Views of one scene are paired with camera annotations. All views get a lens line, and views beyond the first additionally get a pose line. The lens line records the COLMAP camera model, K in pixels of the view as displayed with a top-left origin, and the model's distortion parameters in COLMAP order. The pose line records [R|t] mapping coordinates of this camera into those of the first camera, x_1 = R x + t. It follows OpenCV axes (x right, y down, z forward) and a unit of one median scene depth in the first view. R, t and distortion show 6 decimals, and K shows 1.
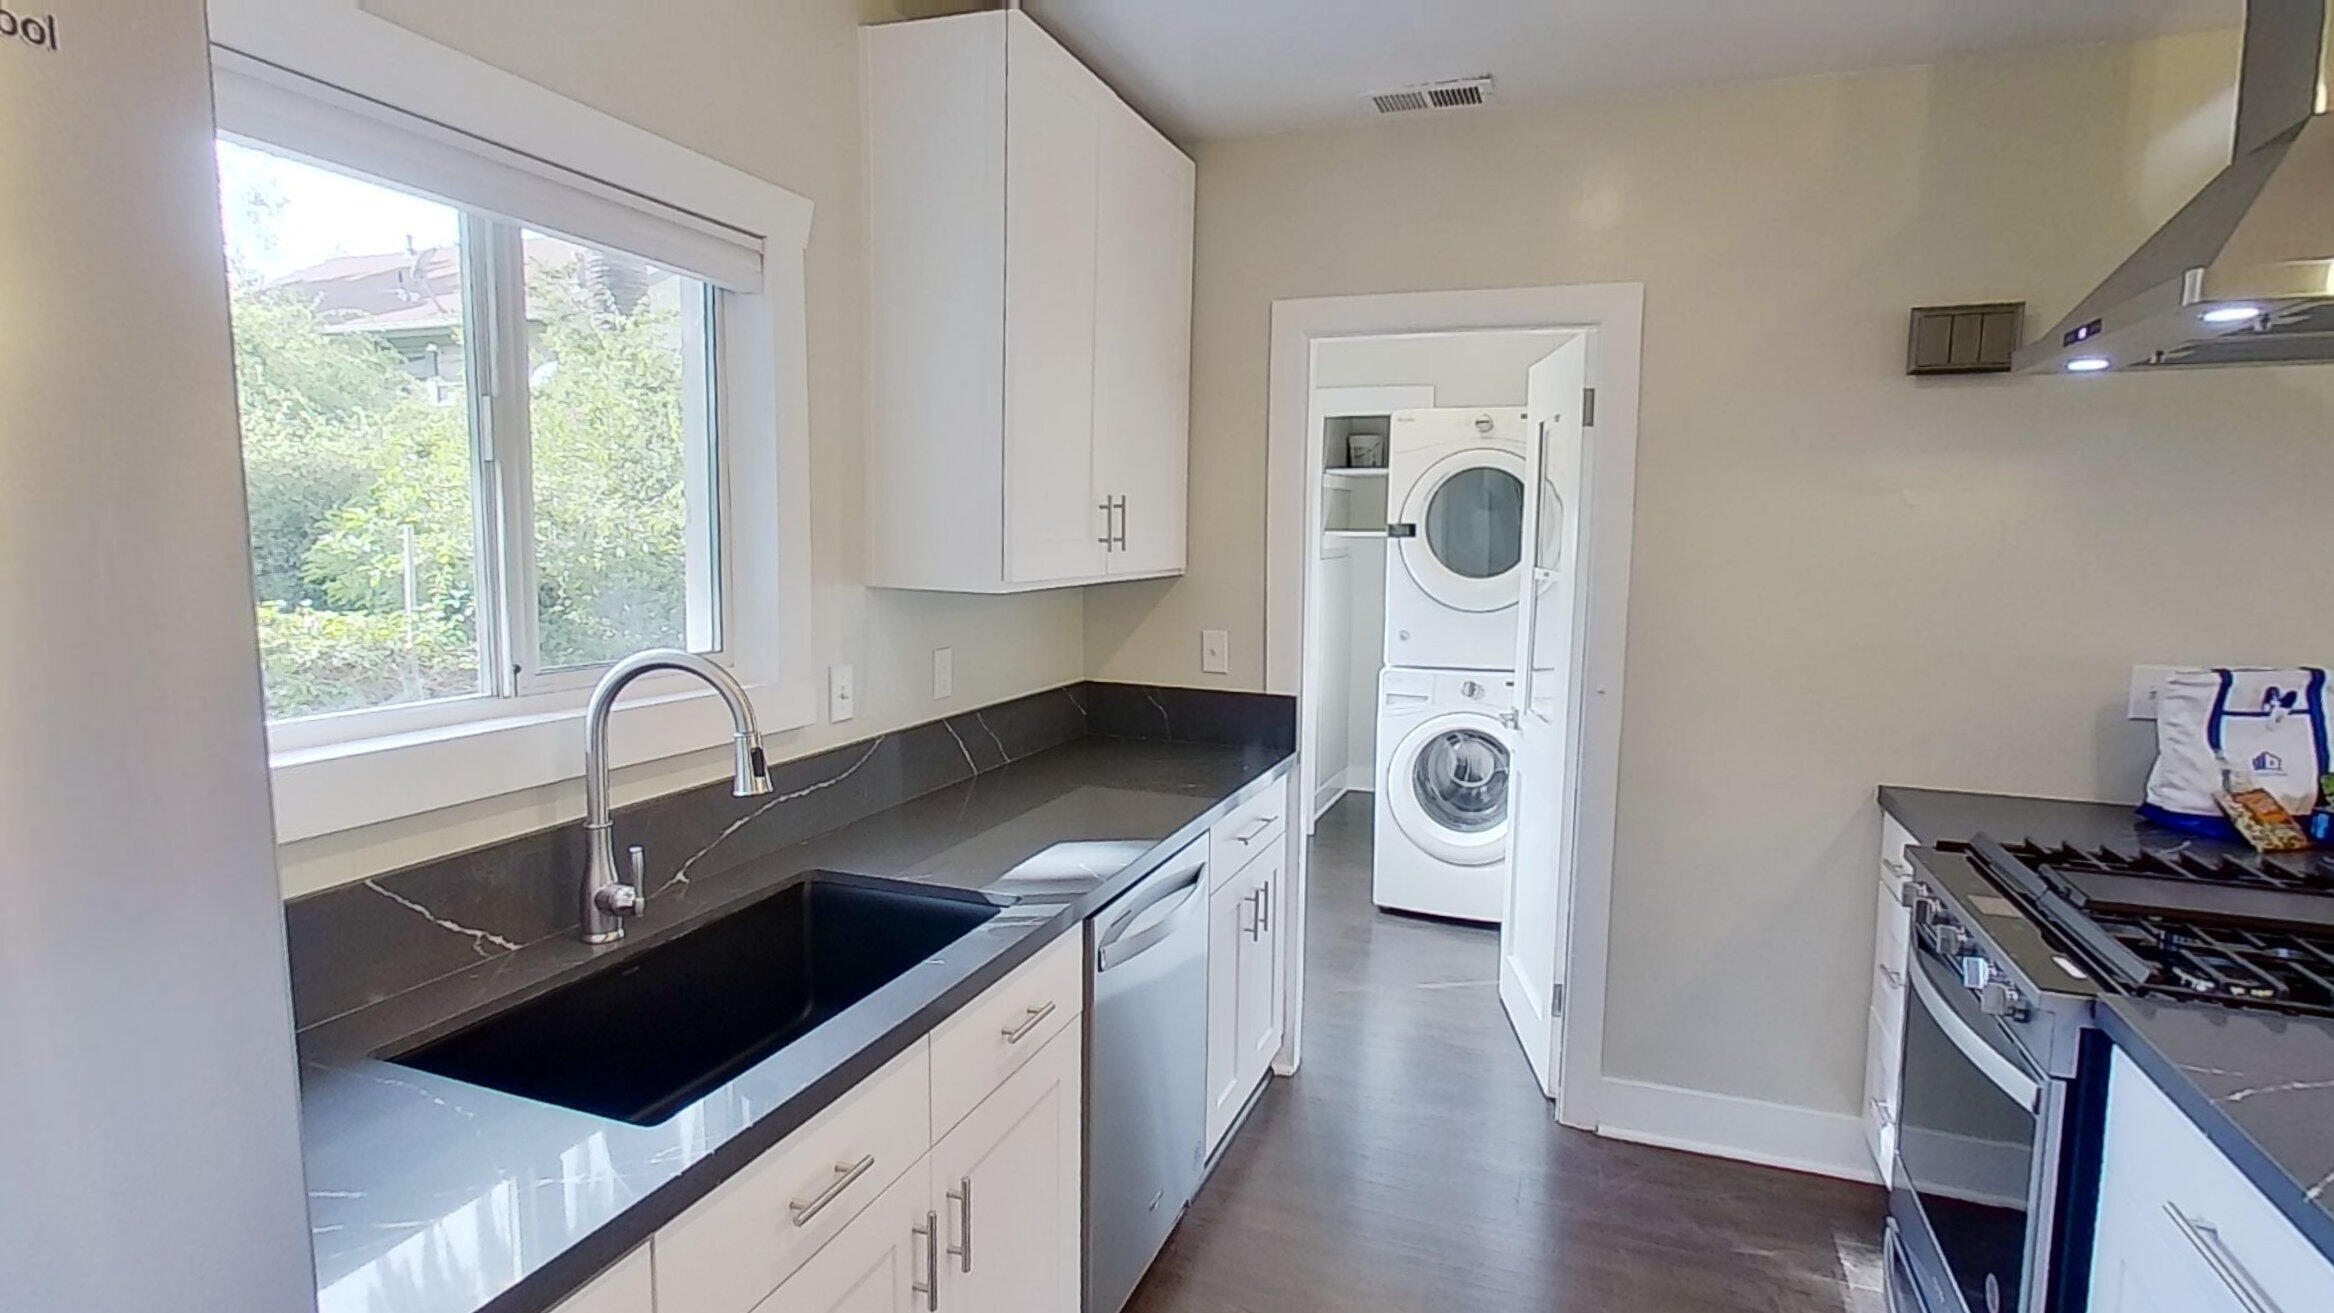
lens RADIAL K [[1165.6, 0, 1179.1], [0, 1165.6, 666.1], [0, 0, 1]] dist [-0.030329, 0.000632]
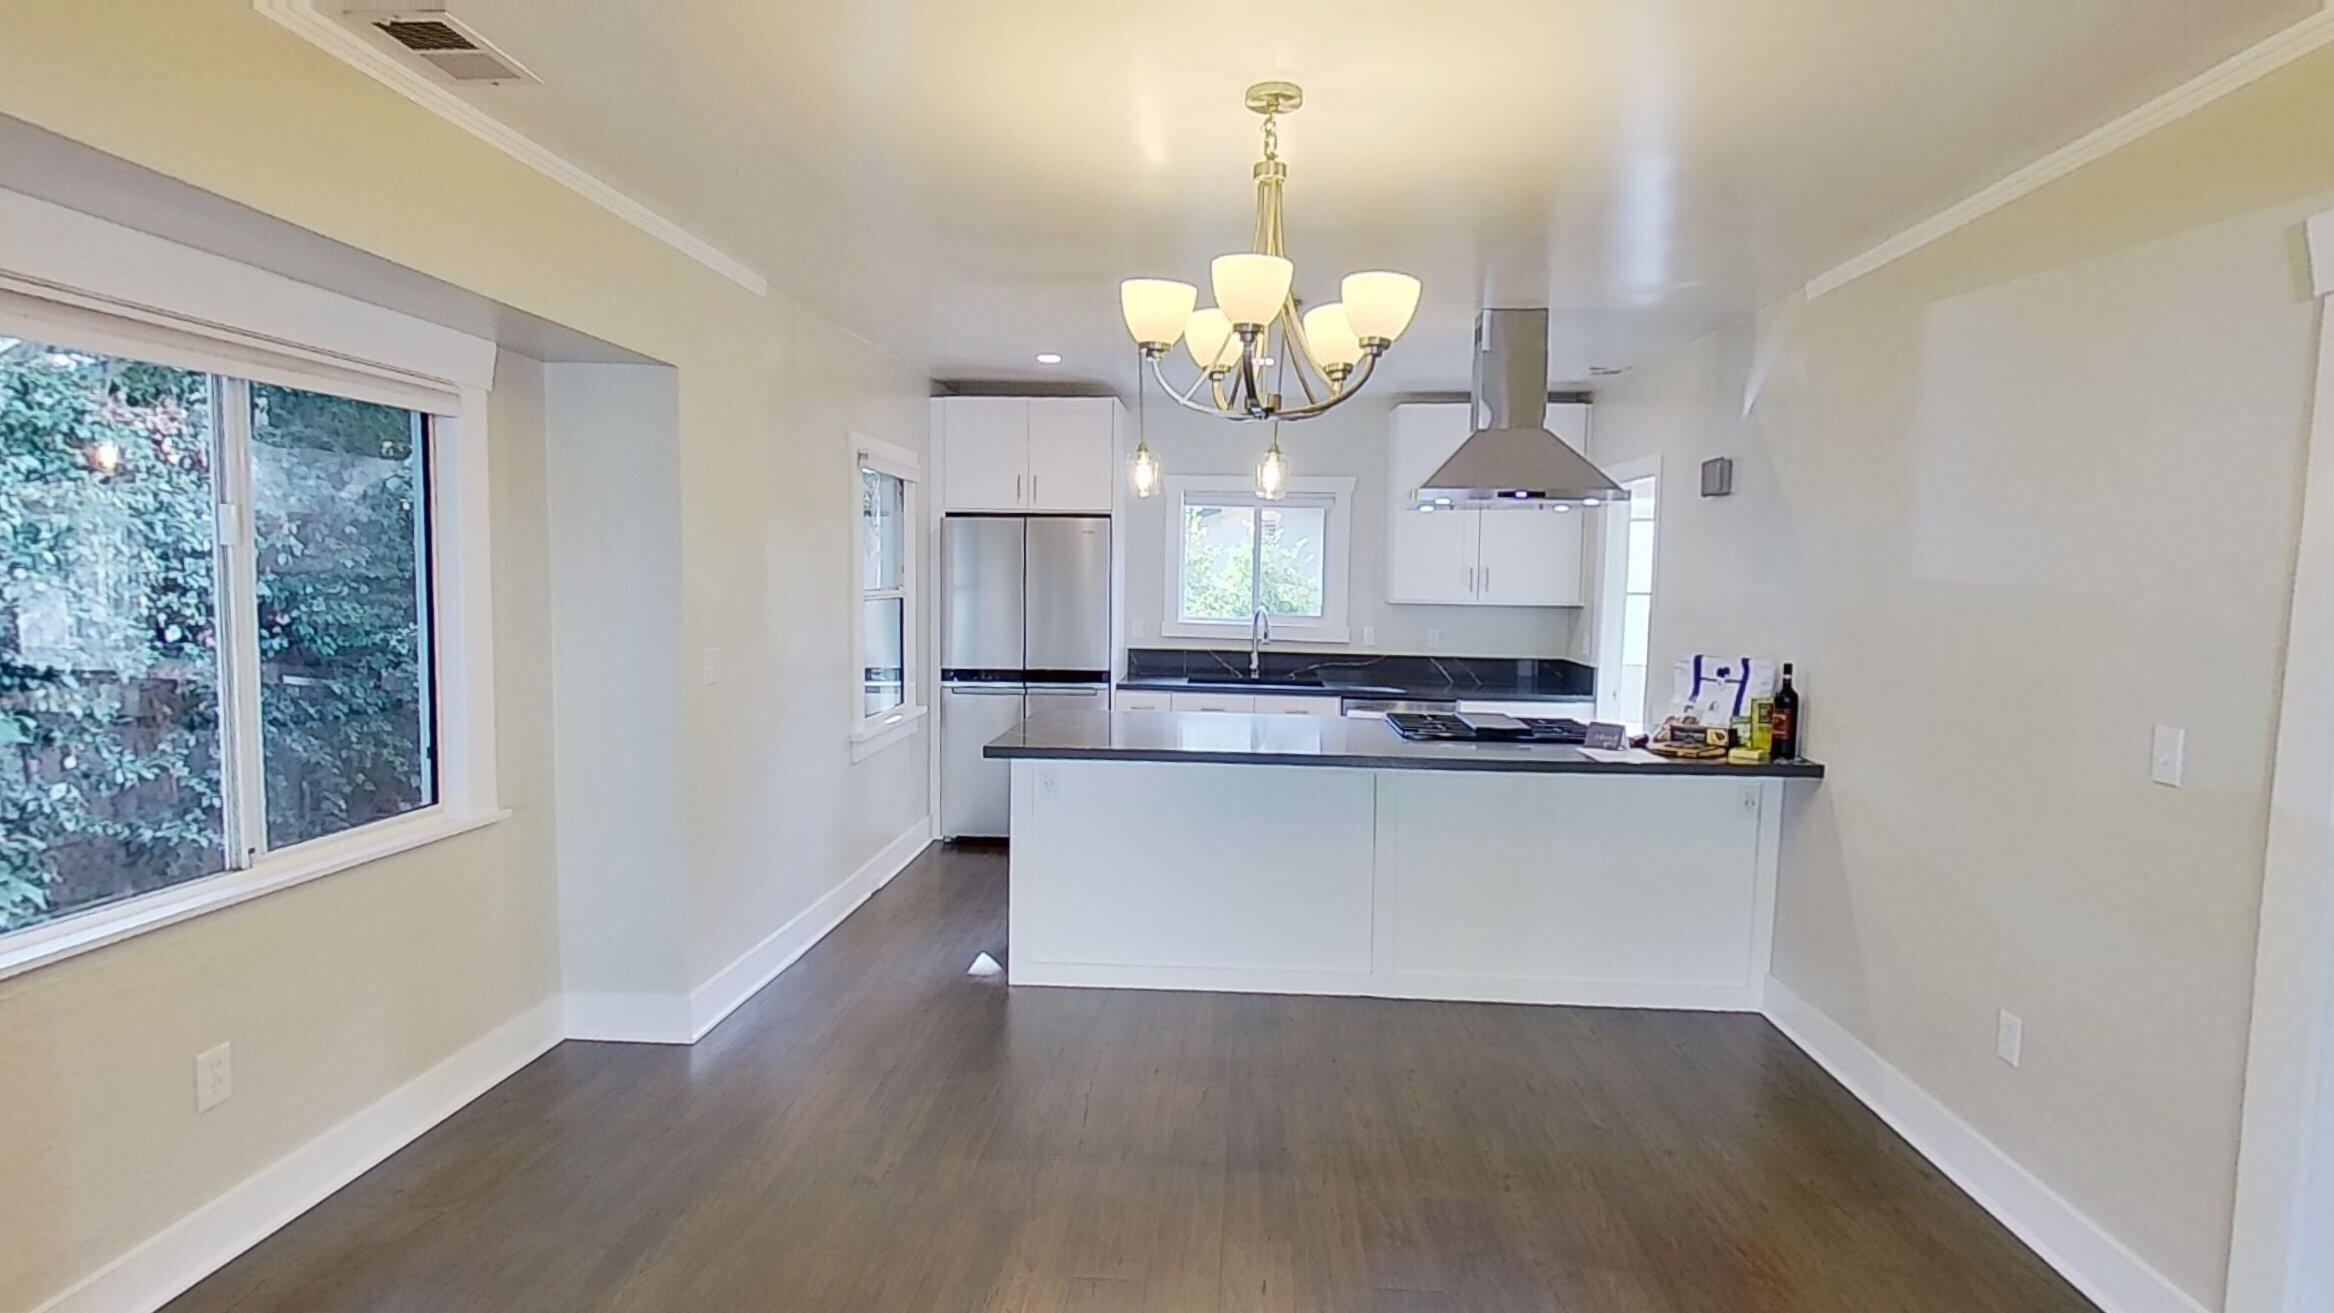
lens RADIAL K [[1165.6, 0, 1179.1], [0, 1165.6, 666.1], [0, 0, 1]] dist [-0.030329, 0.000632]
pose [[0.291458, 0.070589, -0.953975, 1.901193], [-0.115603, 0.992564, 0.038126, 0.032662], [0.949573, 0.099170, 0.297451, -0.262794]]
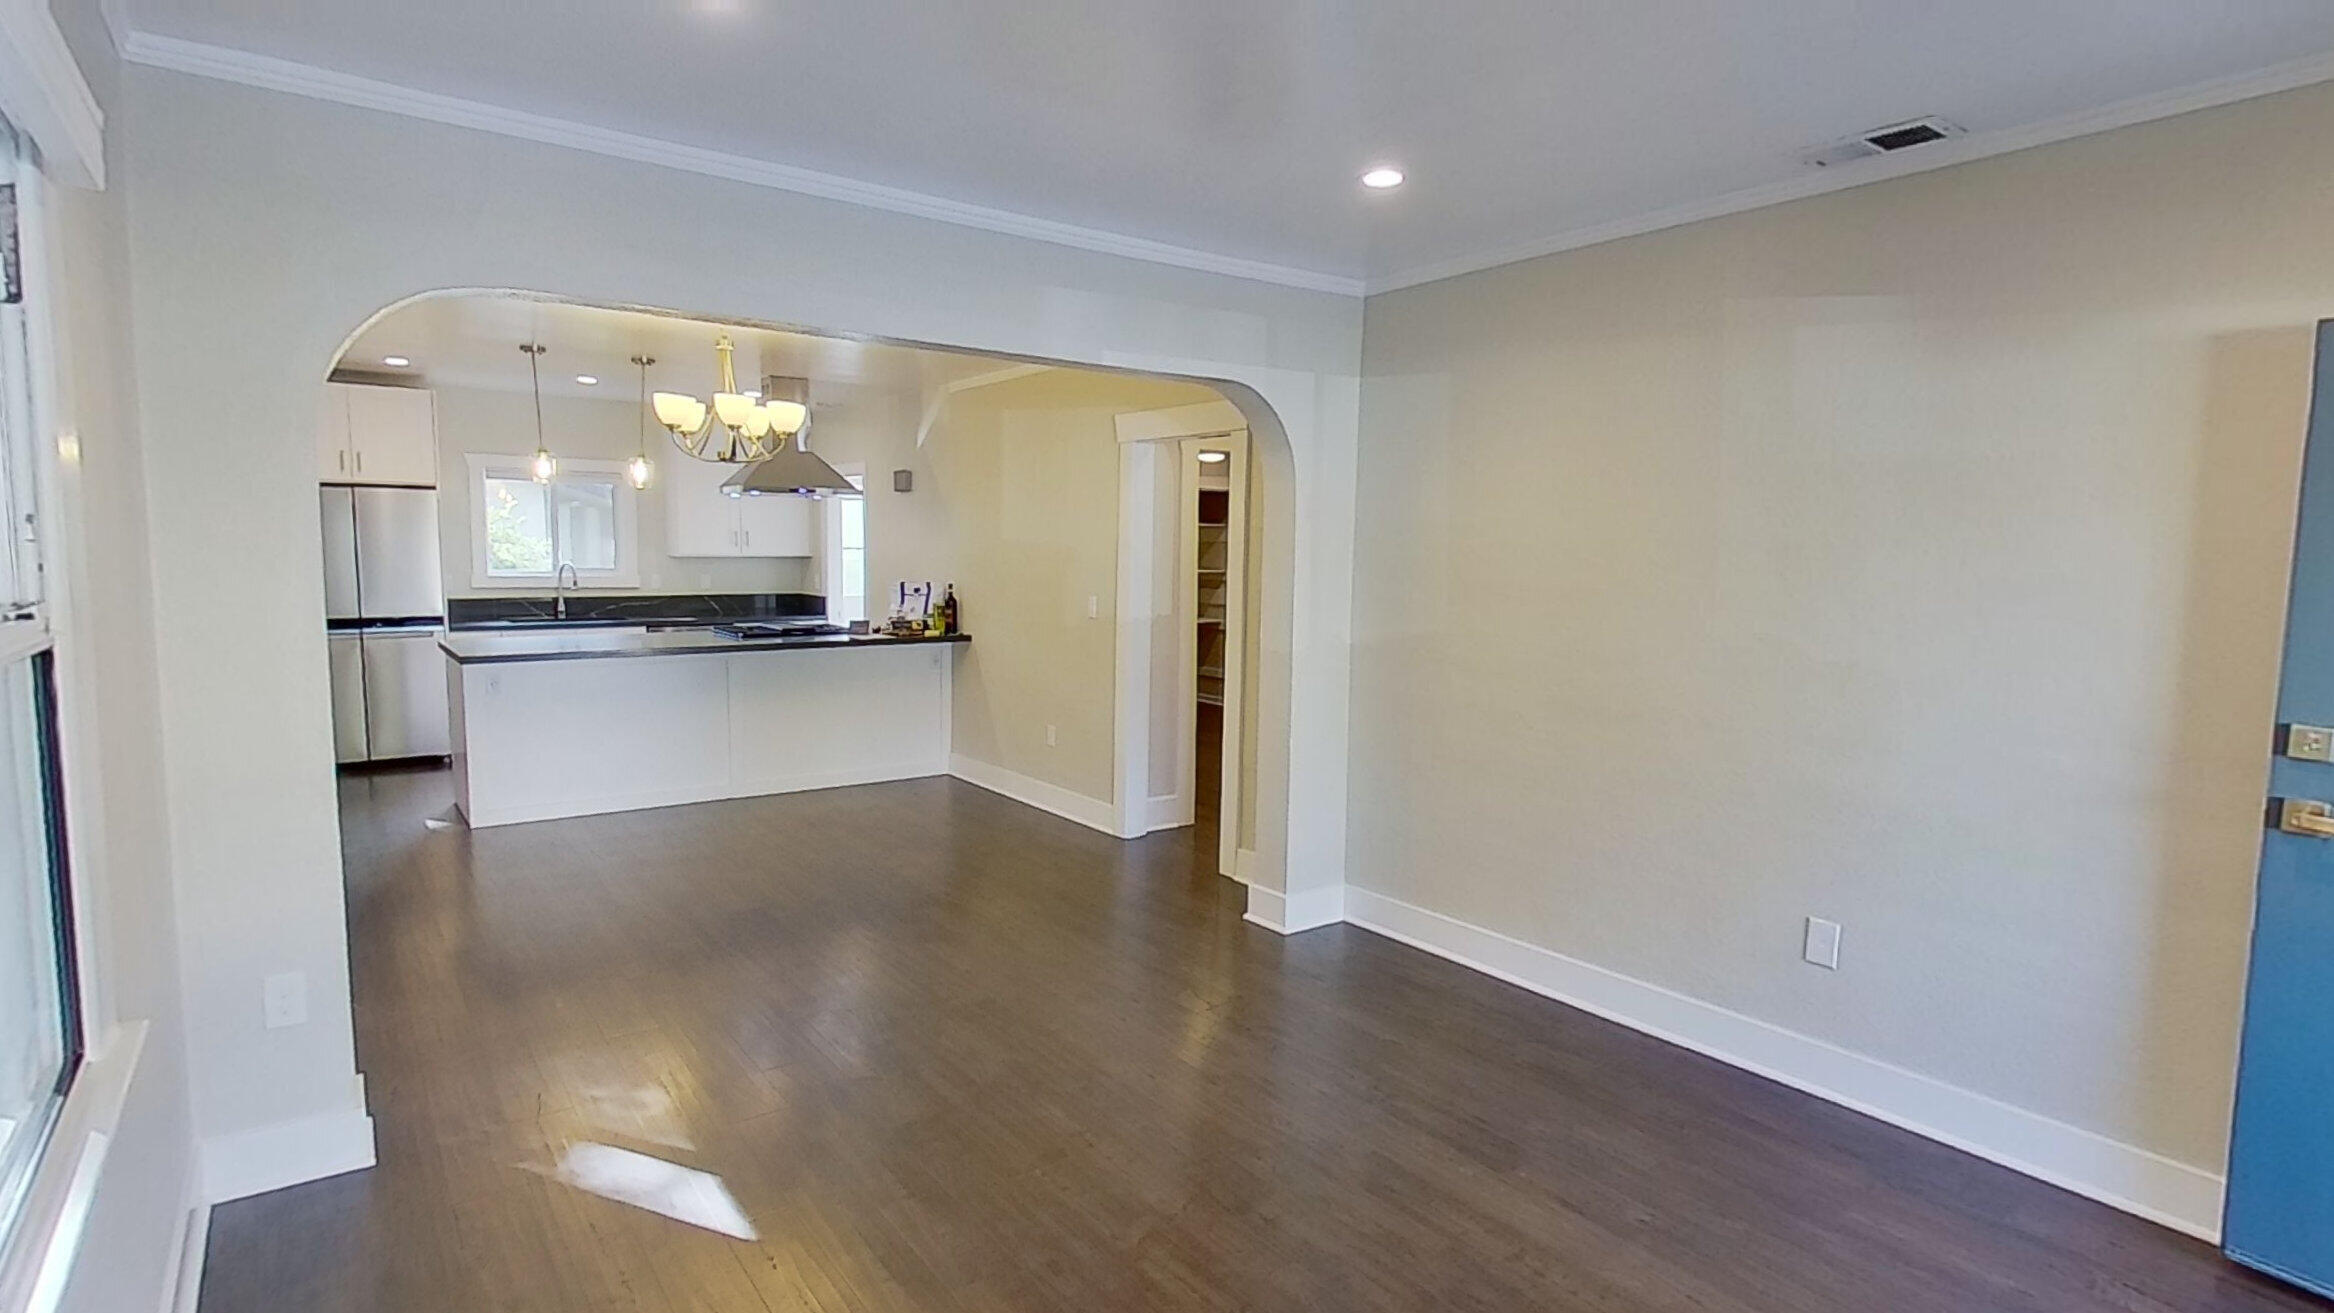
lens RADIAL K [[1165.6, 0, 1179.1], [0, 1165.6, 666.1], [0, 0, 1]] dist [-0.030329, 0.000632]
pose [[0.839874, 0.060347, -0.539416, 2.611859], [-0.065731, 0.997794, 0.009284, 0.120579], [0.538787, 0.027659, 0.841988, -1.040014]]
